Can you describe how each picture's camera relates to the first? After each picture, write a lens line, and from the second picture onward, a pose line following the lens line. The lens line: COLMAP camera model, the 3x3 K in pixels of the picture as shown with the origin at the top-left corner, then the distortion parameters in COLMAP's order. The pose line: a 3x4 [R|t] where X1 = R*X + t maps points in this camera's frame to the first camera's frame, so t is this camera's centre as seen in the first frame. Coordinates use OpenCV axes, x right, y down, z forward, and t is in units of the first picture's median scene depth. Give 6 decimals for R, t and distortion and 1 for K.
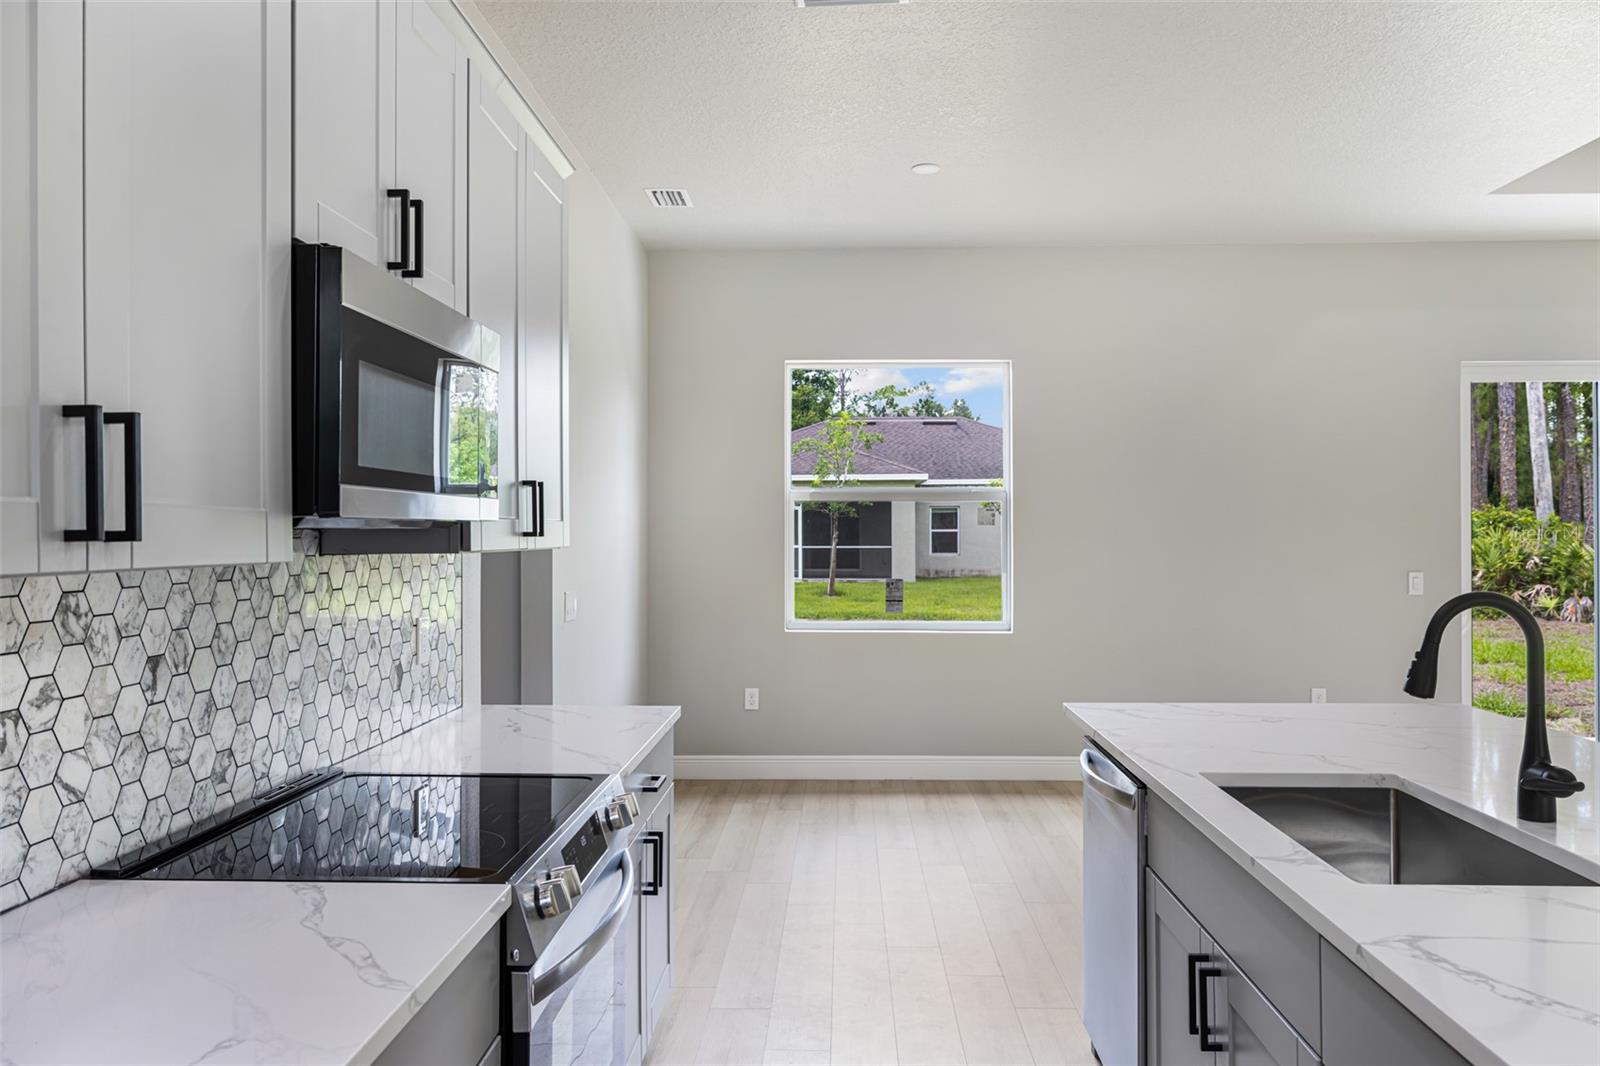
lens RADIAL K [[1161.8, 0, 822.4], [0, 1161.8, 530.9], [0, 0, 1]] dist [-0.004644, 0.000286]
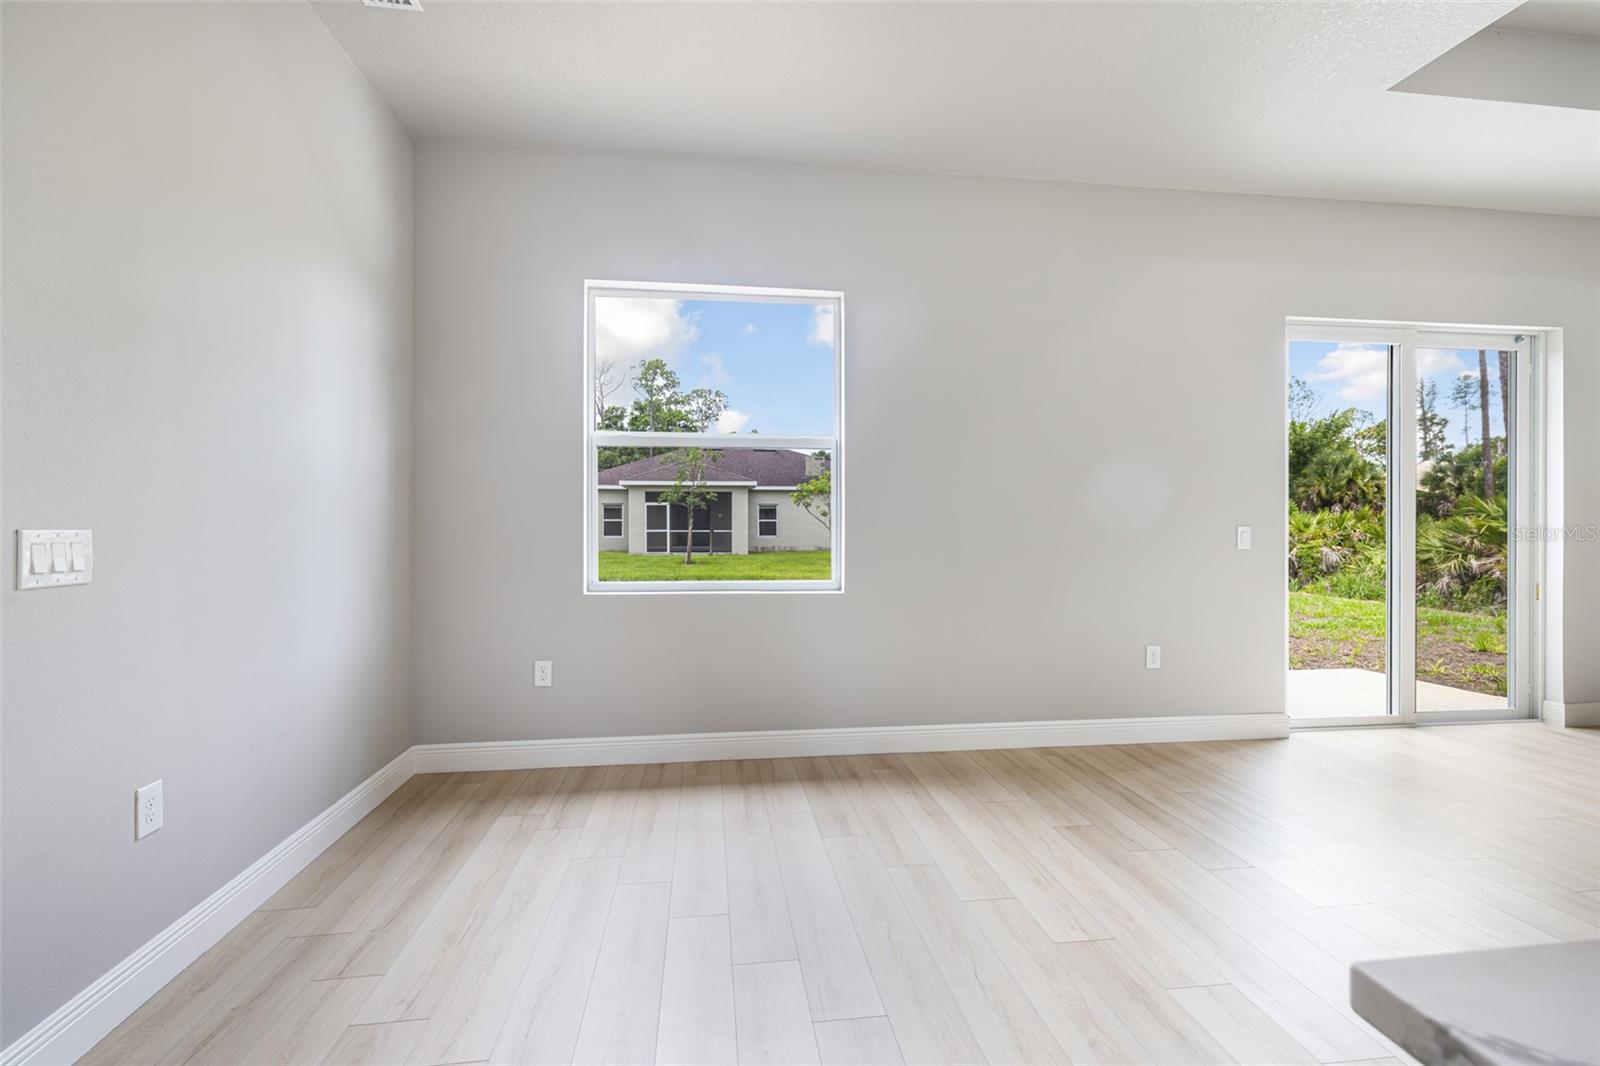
lens RADIAL K [[716.4, 0, 804.2], [0, 716.4, 538.3], [0, 0, 1]] dist [0.003081, 0.000408]
pose [[0.987882, -0.000501, 0.155209, 0.149771], [-0.002133, 0.999857, 0.016805, 0.115403], [-0.155195, -0.016932, 0.987739, 1.447270]]
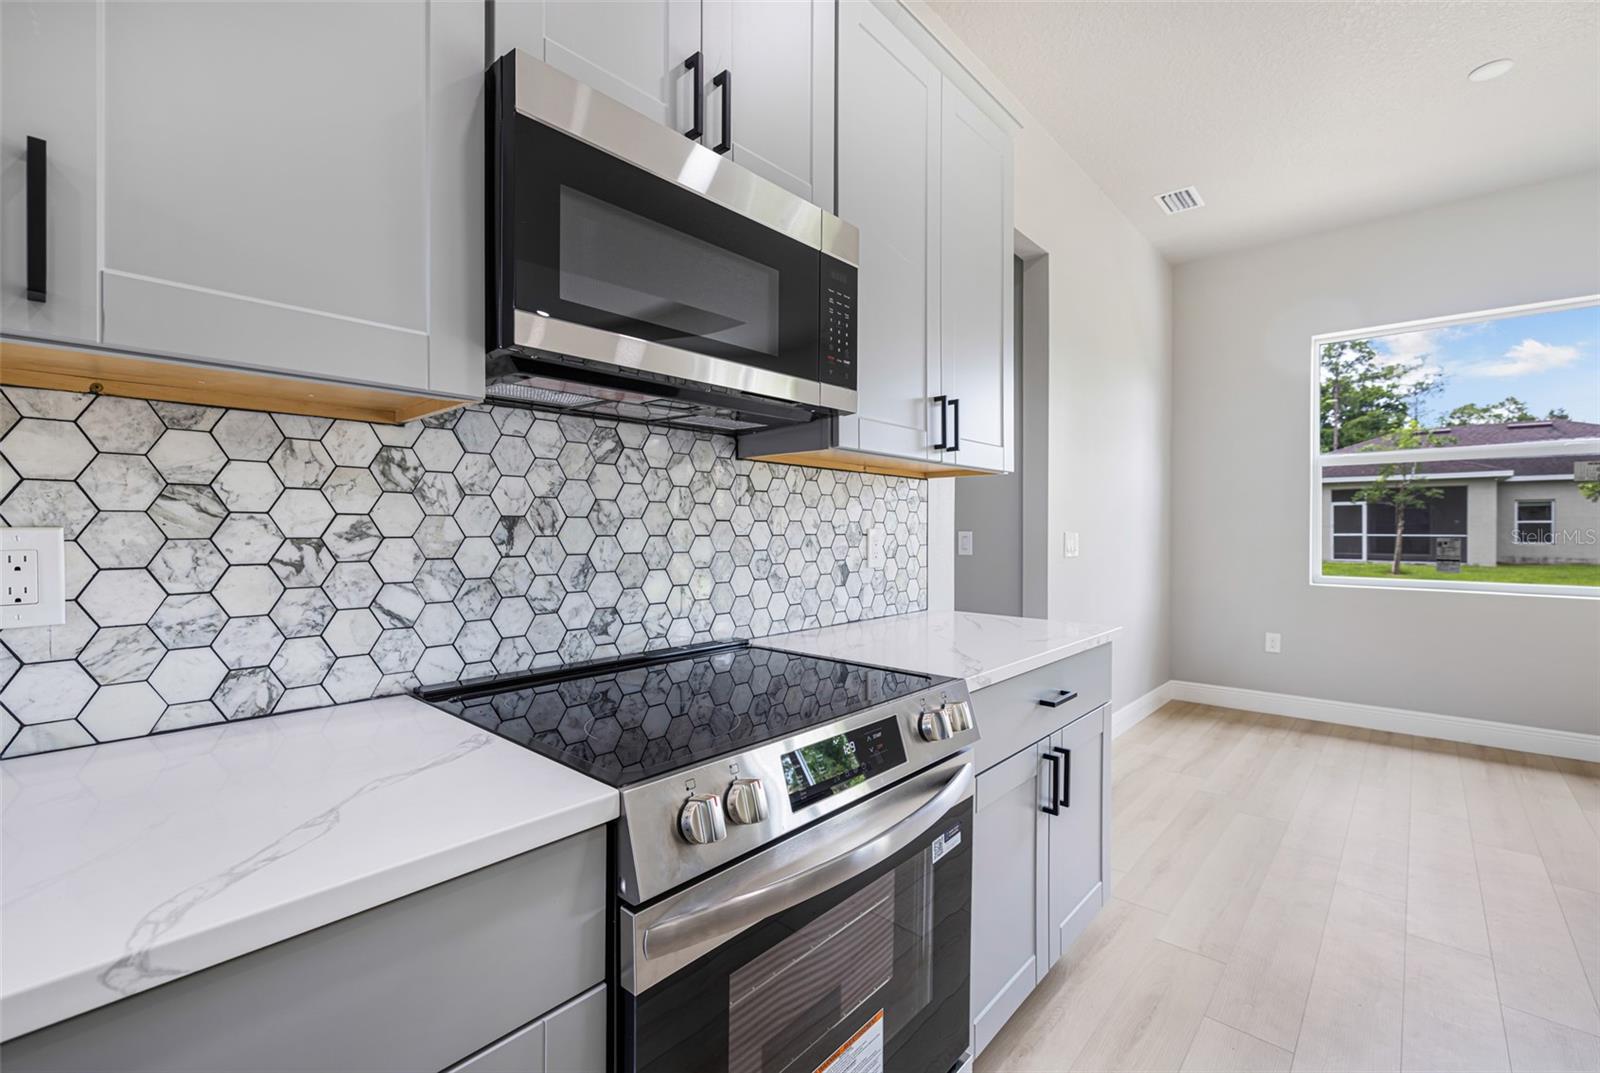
lens RADIAL K [[696.5, 0, 793.0], [0, 696.5, 534.0], [0, 0, 1]] dist [0.000371, 0.000254]
pose [[0.756274, 0.007195, -0.654215, 0.091211], [-0.001556, 0.999956, 0.009199, 0.107765], [0.654253, -0.005940, 0.756252, 0.591805]]
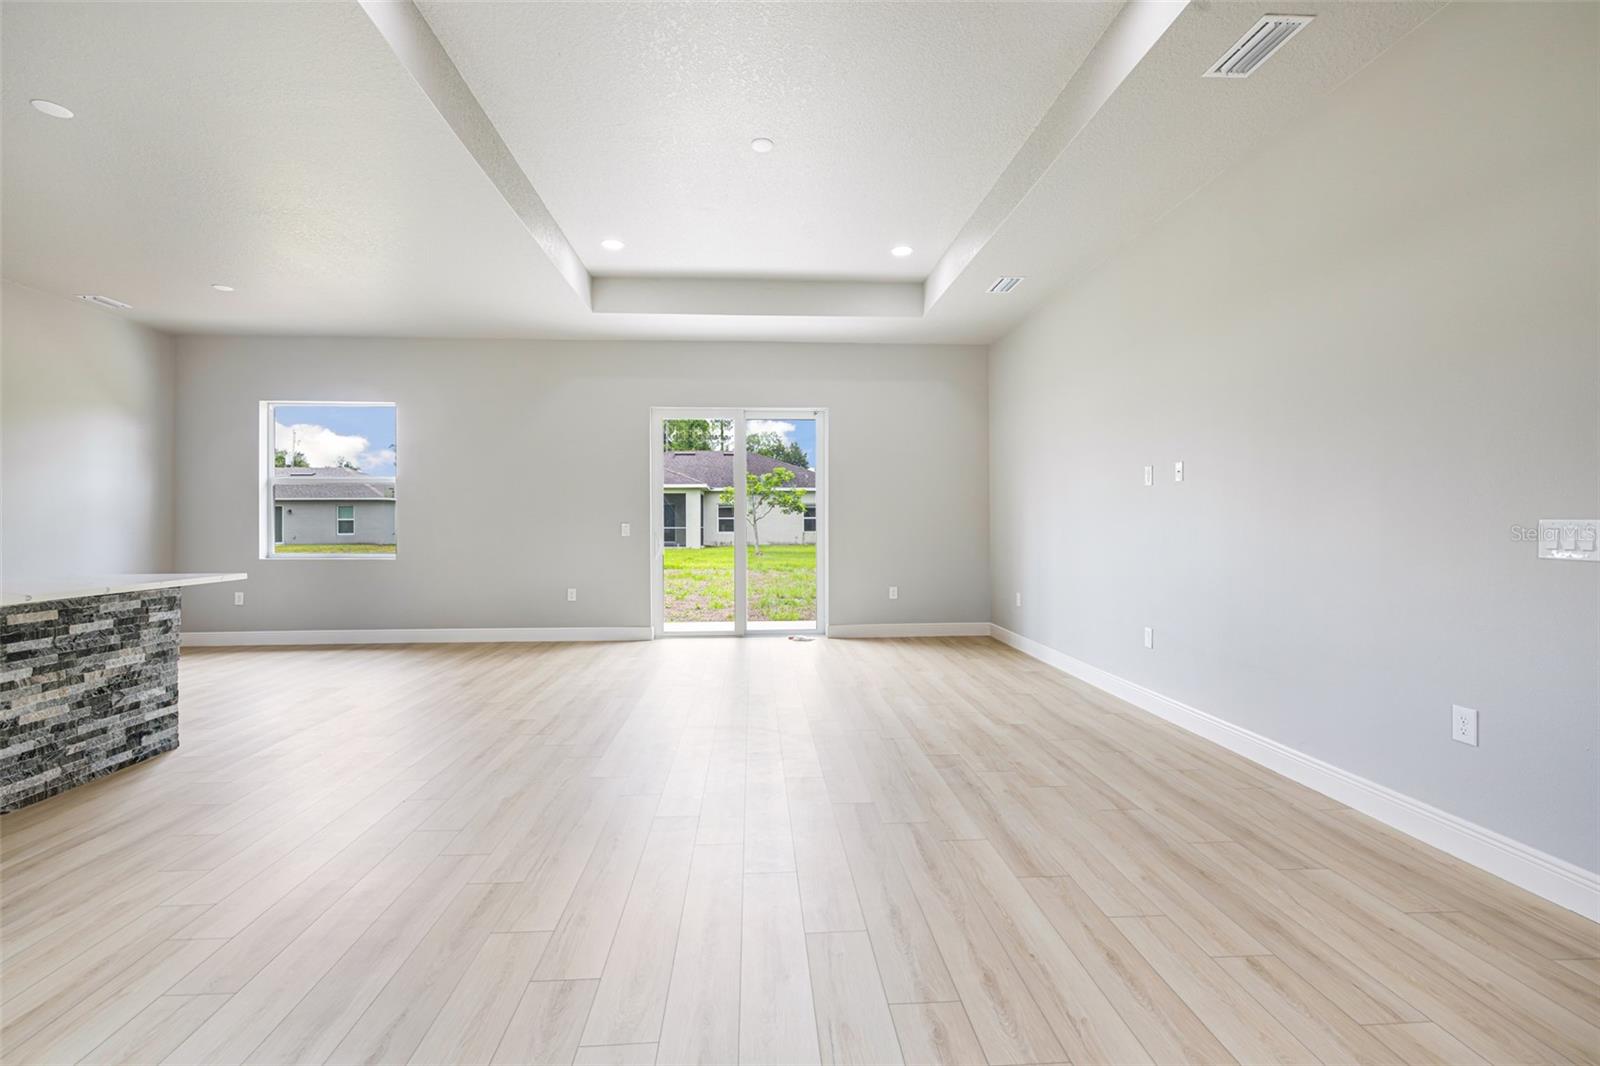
lens RADIAL K [[703.3, 0, 798.4], [0, 703.3, 524.5], [0, 0, 1]] dist [-0.000436, 0.000441]
pose [[0.996838, -0.003065, 0.079397, 2.168048], [0.002897, 0.999993, 0.002228, 0.113208], [-0.079403, -0.001991, 0.996841, -0.310618]]
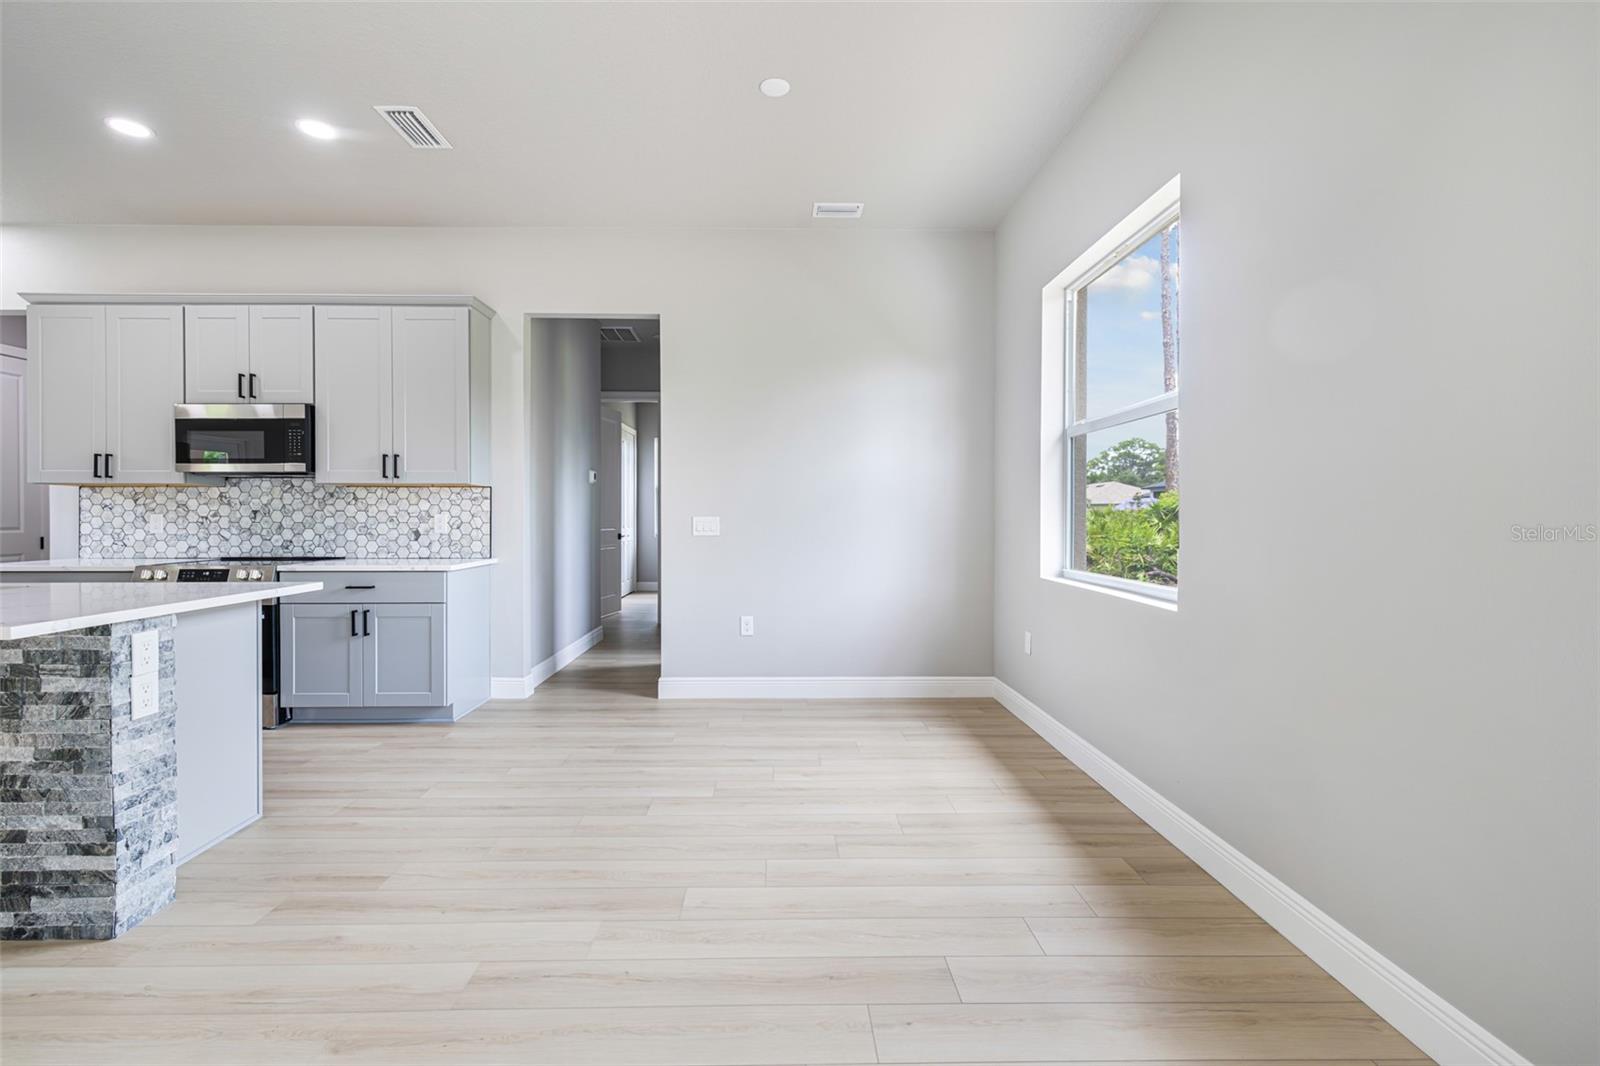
lens RADIAL K [[707.5, 0, 776.3], [0, 707.5, 524.3], [0, 0, 1]] dist [0.001502, 0.000499]
pose [[0.026332, 0.011789, -0.999584, 1.698480], [0.001064, 0.999930, 0.011821, 0.116306], [0.999653, -0.001375, 0.026318, 2.449363]]
